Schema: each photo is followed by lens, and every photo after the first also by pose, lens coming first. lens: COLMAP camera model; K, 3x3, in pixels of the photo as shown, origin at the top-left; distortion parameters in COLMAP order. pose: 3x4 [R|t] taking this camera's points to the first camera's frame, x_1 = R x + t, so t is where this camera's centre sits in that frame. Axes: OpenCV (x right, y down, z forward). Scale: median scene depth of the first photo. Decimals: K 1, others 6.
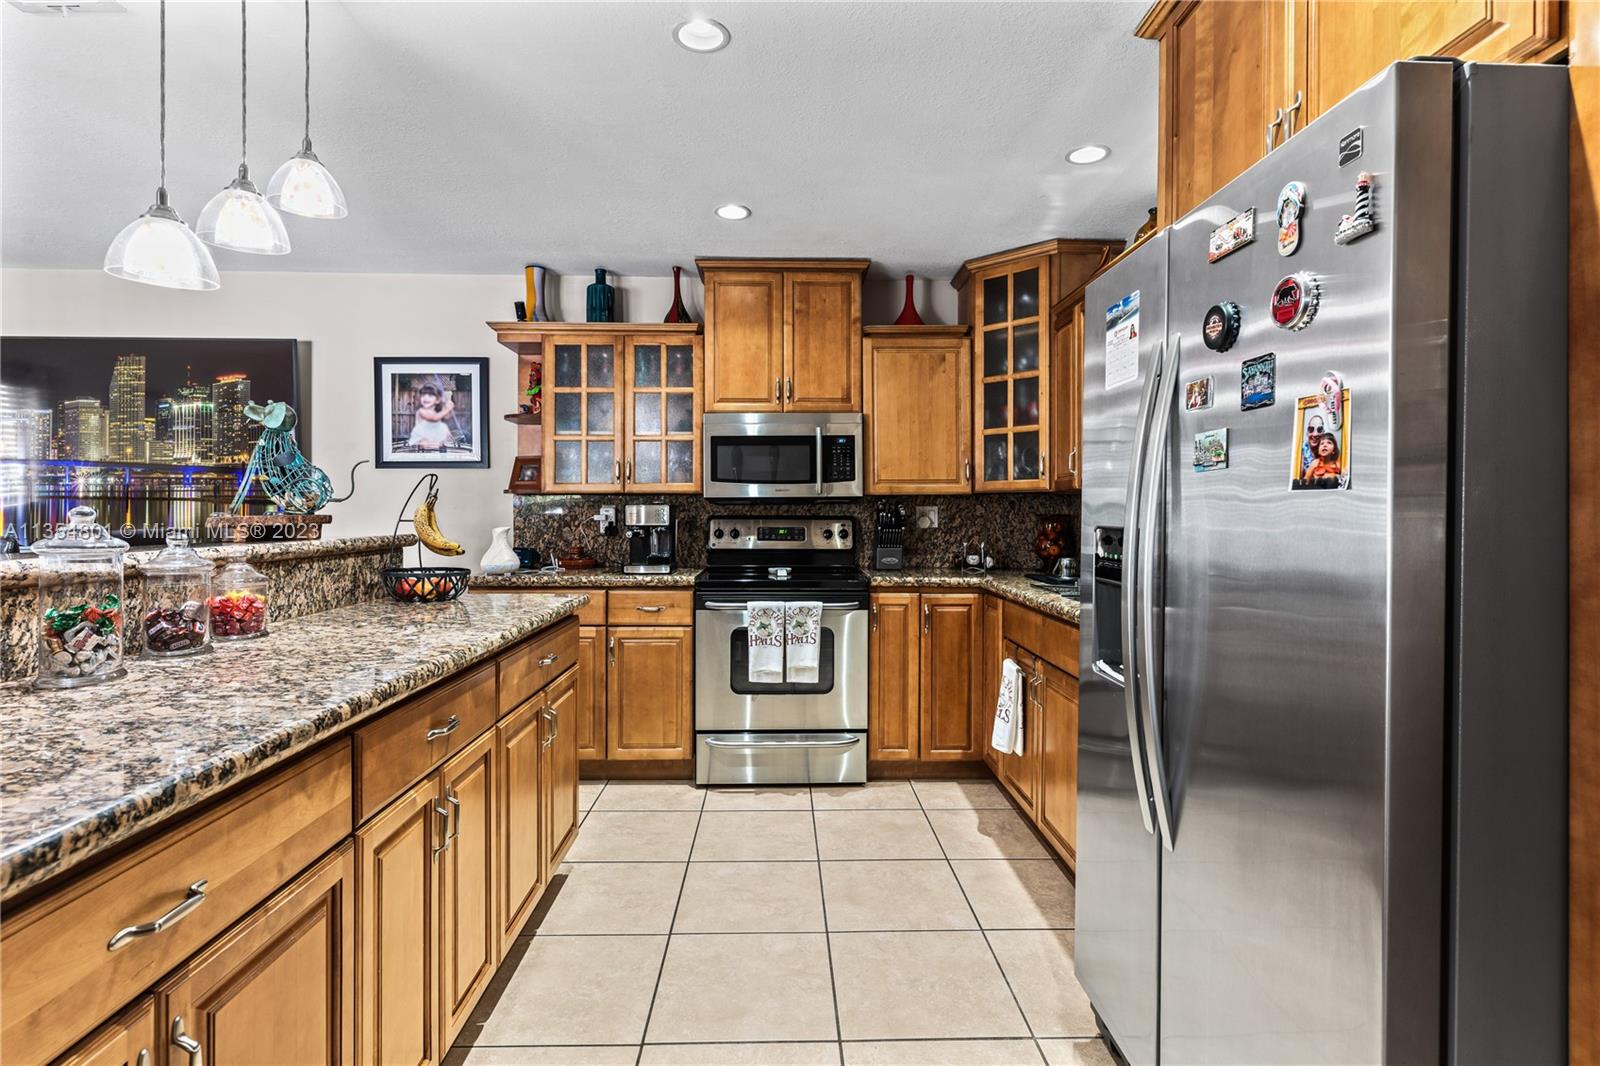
lens RADIAL K [[758.2, 0, 798.5], [0, 758.2, 511.1], [0, 0, 1]] dist [0.001536, 0.000157]
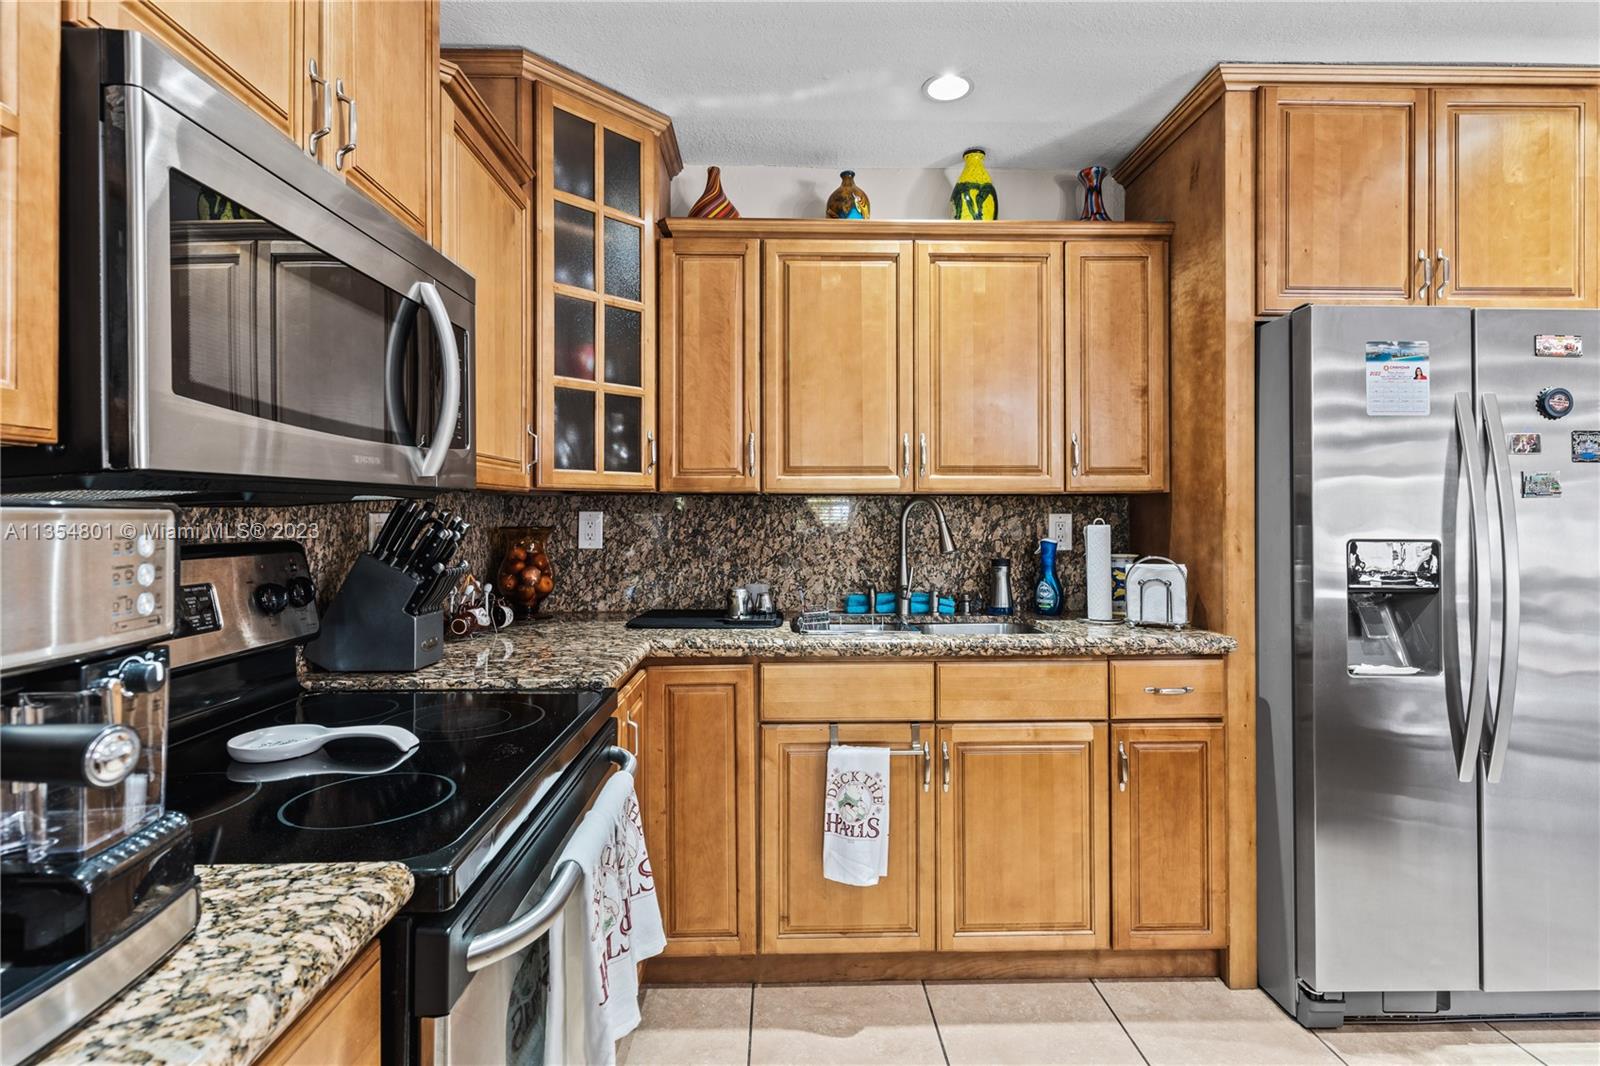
lens RADIAL K [[763.2, 0, 803.2], [0, 763.2, 524.5], [0, 0, 1]] dist [-0.000215, 0.000605]
pose [[-0.003494, -0.003079, 0.999989, -0.169888], [-0.000676, 0.999995, 0.003077, -0.001146], [-0.999994, -0.000666, -0.003496, 0.446784]]
